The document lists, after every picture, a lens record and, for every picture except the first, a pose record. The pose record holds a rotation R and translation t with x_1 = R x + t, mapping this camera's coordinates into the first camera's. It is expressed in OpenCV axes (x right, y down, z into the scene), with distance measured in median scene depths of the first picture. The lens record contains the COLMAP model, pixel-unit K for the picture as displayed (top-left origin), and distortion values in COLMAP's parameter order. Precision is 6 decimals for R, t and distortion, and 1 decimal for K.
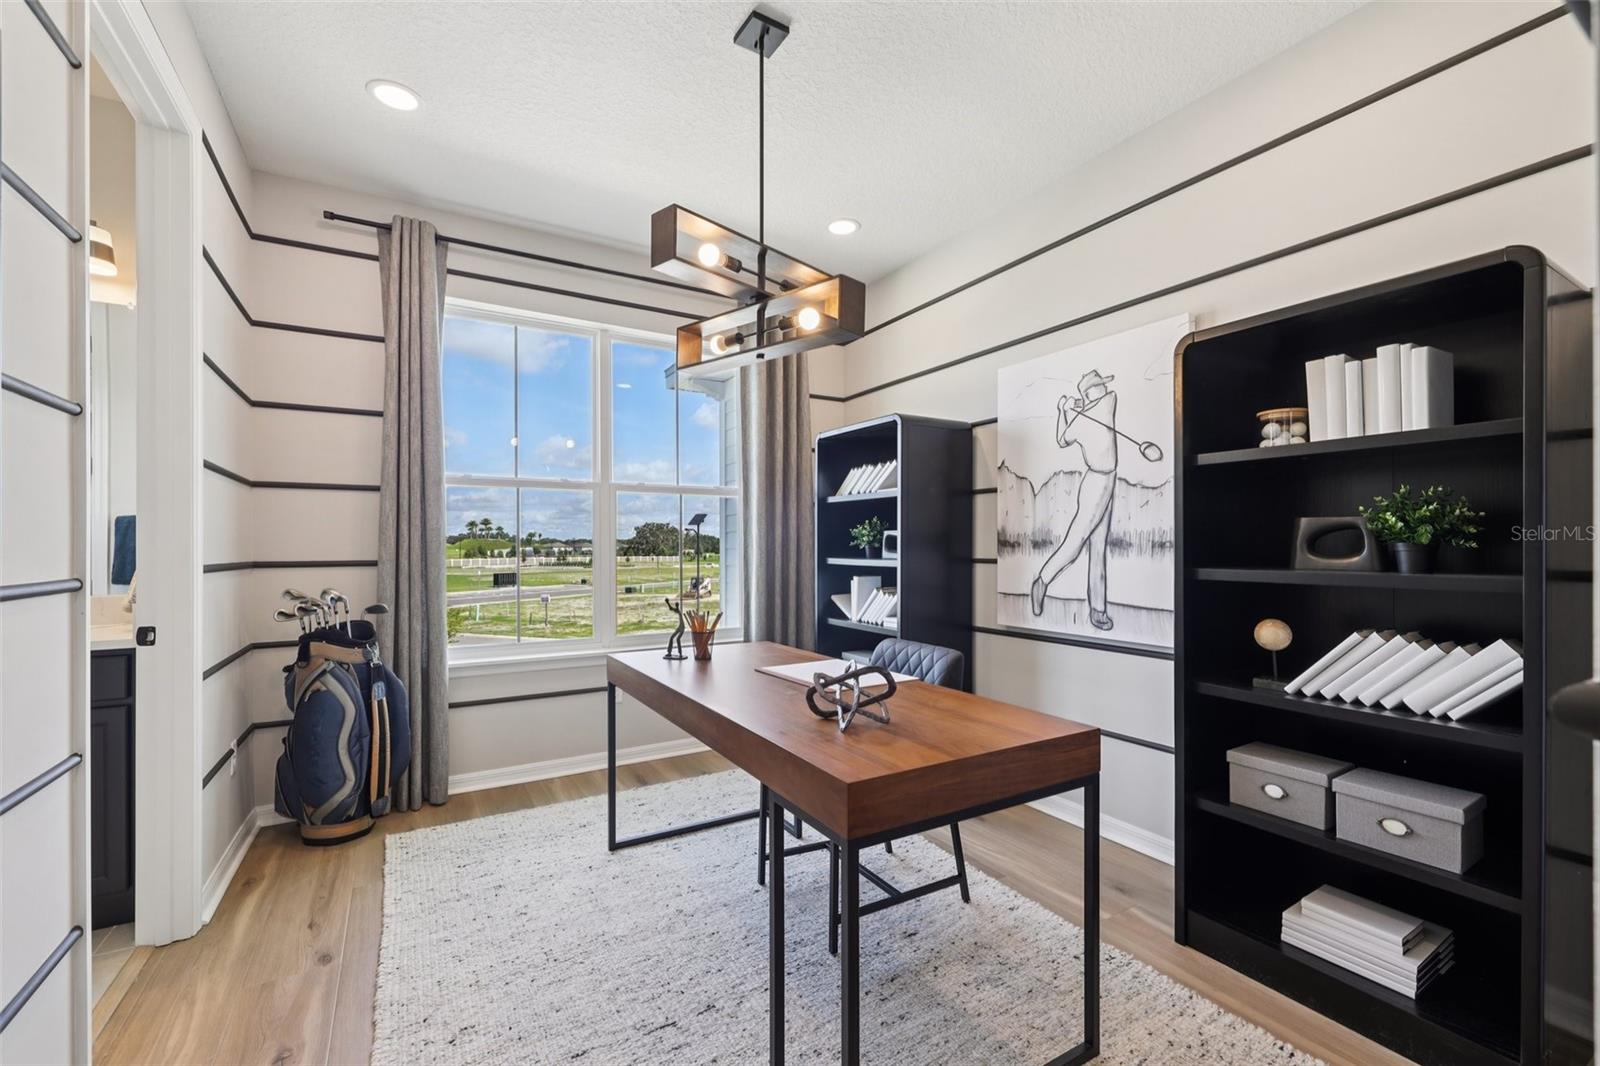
lens RADIAL K [[673.4, 0, 806.7], [0, 673.4, 544.1], [0, 0, 1]] dist [-0.001696, 0.000130]
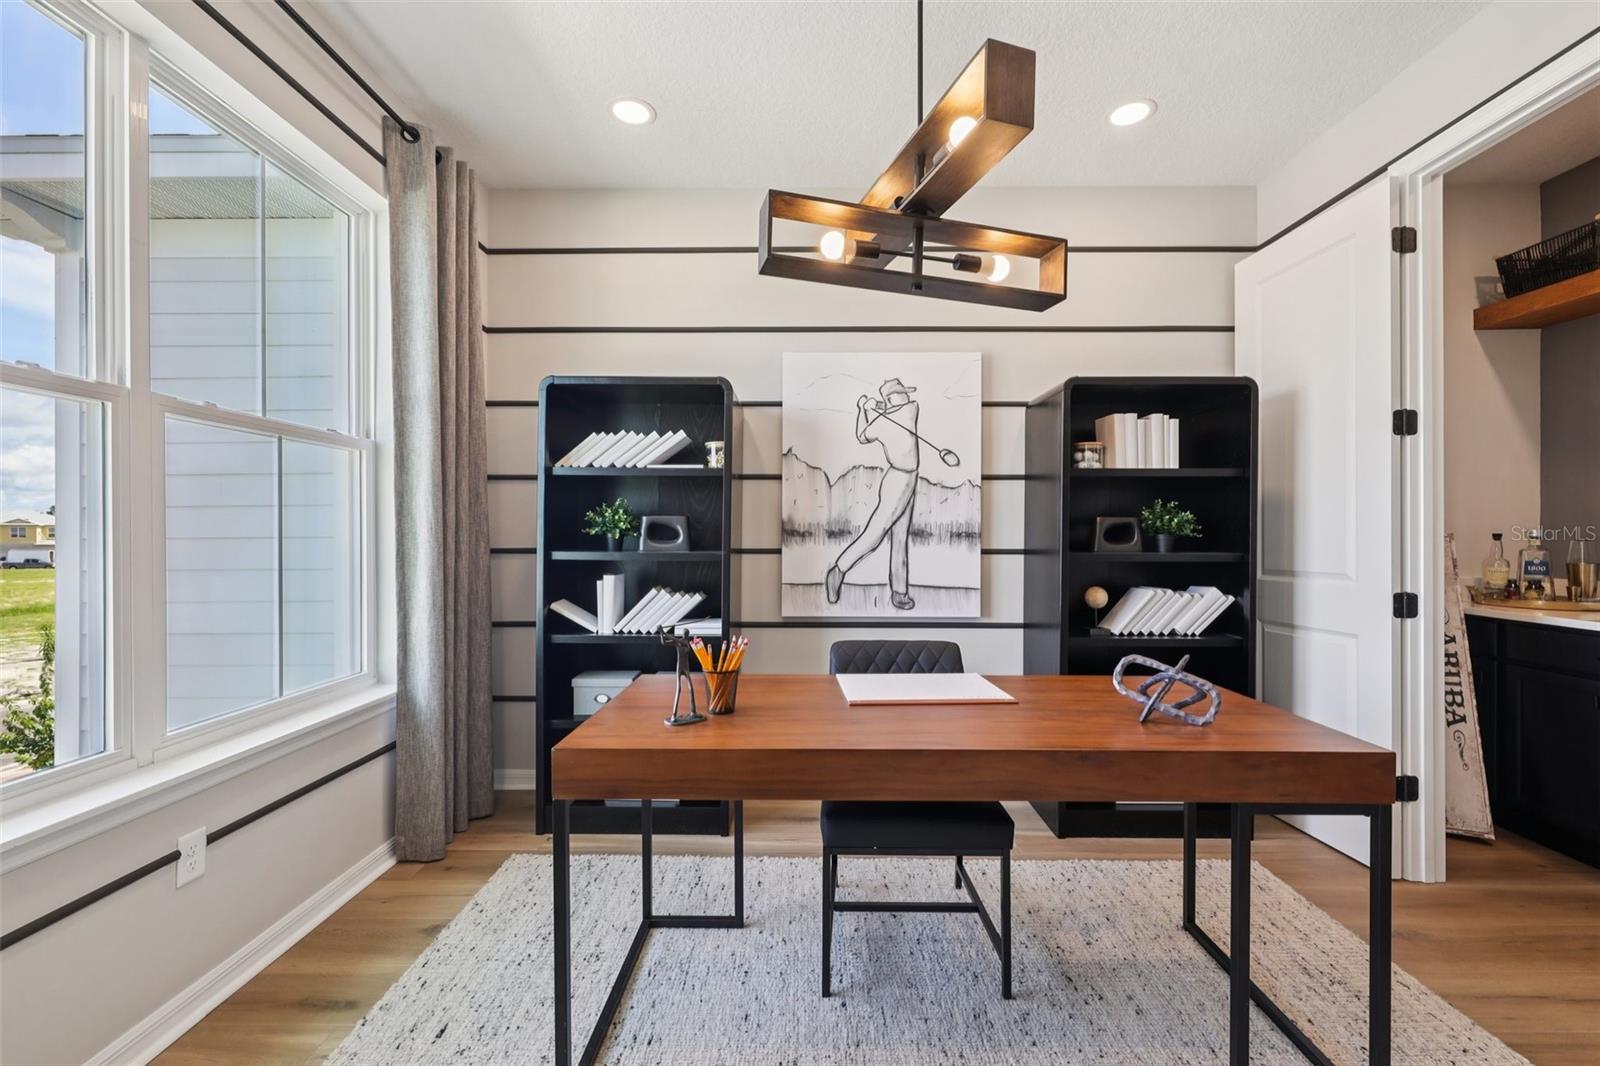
lens RADIAL K [[673.4, 0, 801.8], [0, 673.4, 531.7], [0, 0, 1]] dist [-0.001696, 0.000130]
pose [[0.516063, 0.005201, 0.856535, -0.621130], [-0.004647, 0.999984, -0.003272, 0.000782], [-0.856538, -0.002291, 0.516079, 0.562899]]
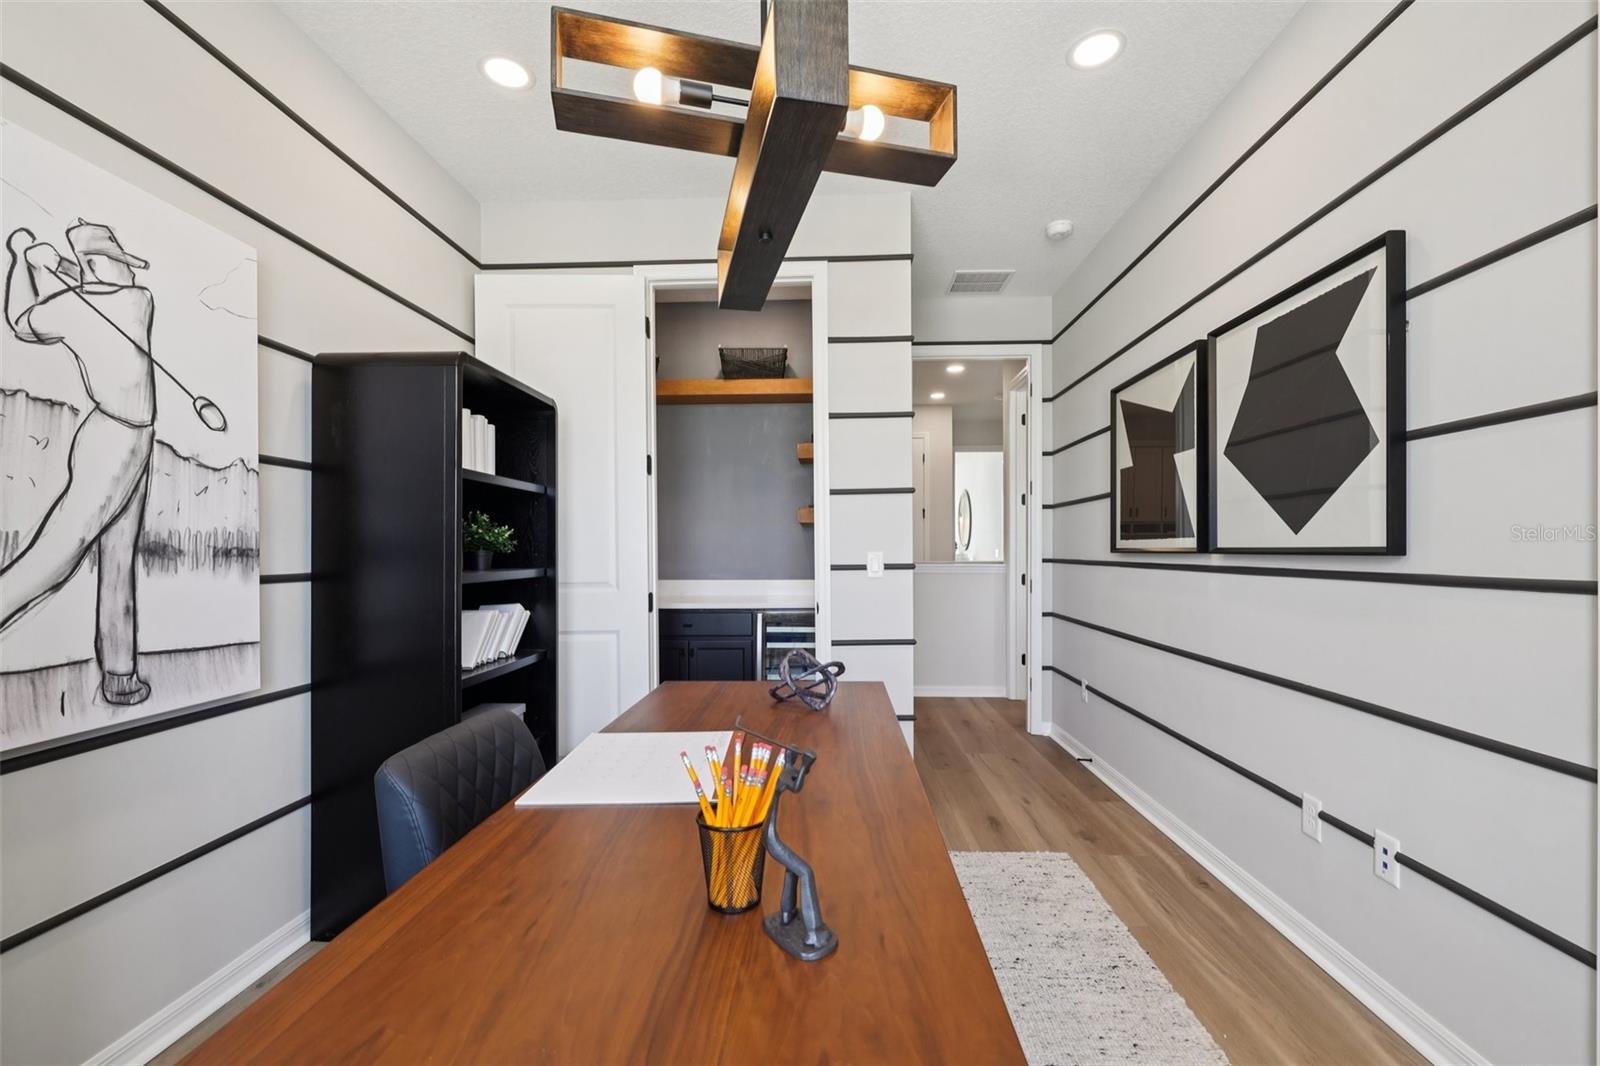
lens RADIAL K [[673.4, 0, 810.6], [0, 673.4, 552.7], [0, 0, 1]] dist [-0.001696, 0.000130]
pose [[-0.843150, 0.004455, 0.537661, -0.335017], [0.006393, 0.999978, 0.001740, 0.003555], [-0.537641, 0.004905, -0.843159, 1.165155]]
